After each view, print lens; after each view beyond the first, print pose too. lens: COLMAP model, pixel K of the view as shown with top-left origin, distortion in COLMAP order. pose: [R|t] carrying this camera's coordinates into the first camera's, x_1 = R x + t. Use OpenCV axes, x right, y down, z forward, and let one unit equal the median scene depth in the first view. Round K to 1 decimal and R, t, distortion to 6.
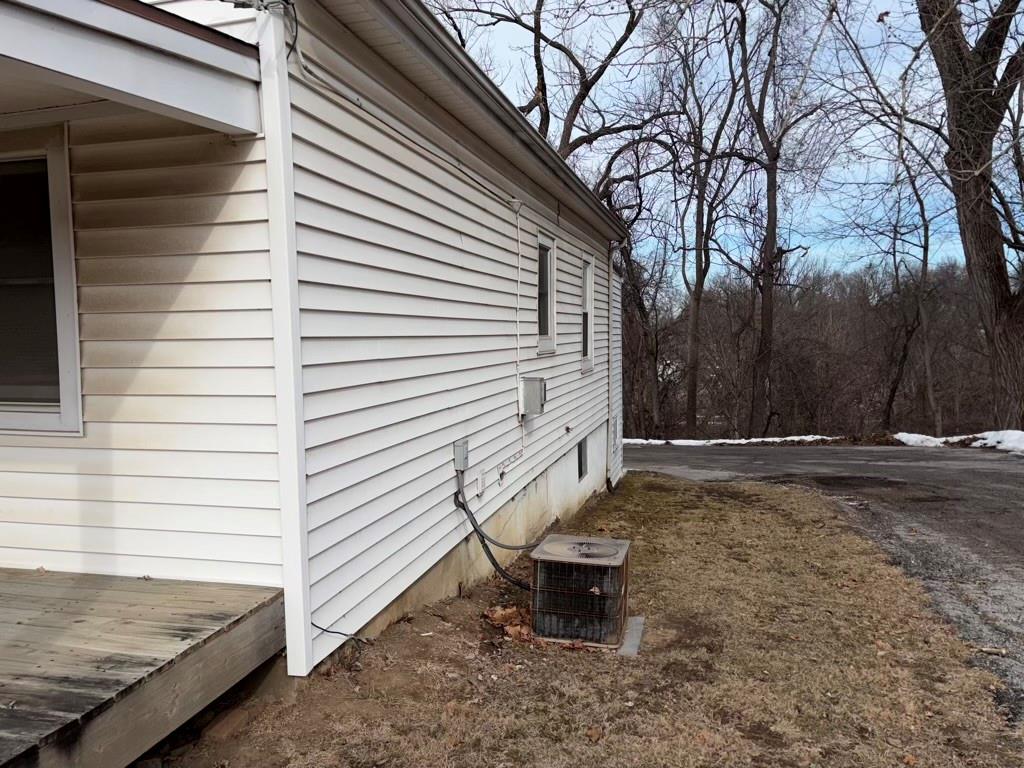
lens RADIAL K [[775.9, 0, 512.0], [0, 775.9, 384.0], [0, 0, 1]] dist [0.003099, -0.001548]
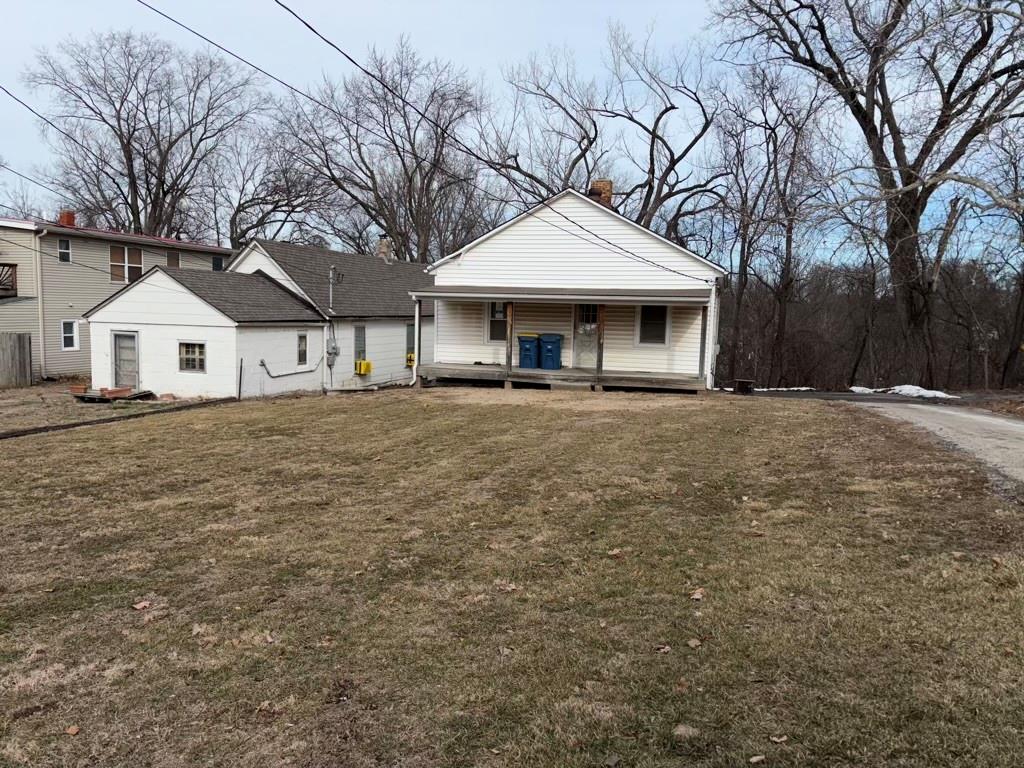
lens RADIAL K [[775.9, 0, 512.0], [0, 775.9, 384.0], [0, 0, 1]] dist [0.003099, -0.001548]
pose [[0.999041, 0.043275, -0.006607, -0.202683], [-0.043042, 0.998556, 0.032161, 0.023362], [0.007989, -0.031845, 0.999461, -0.583981]]
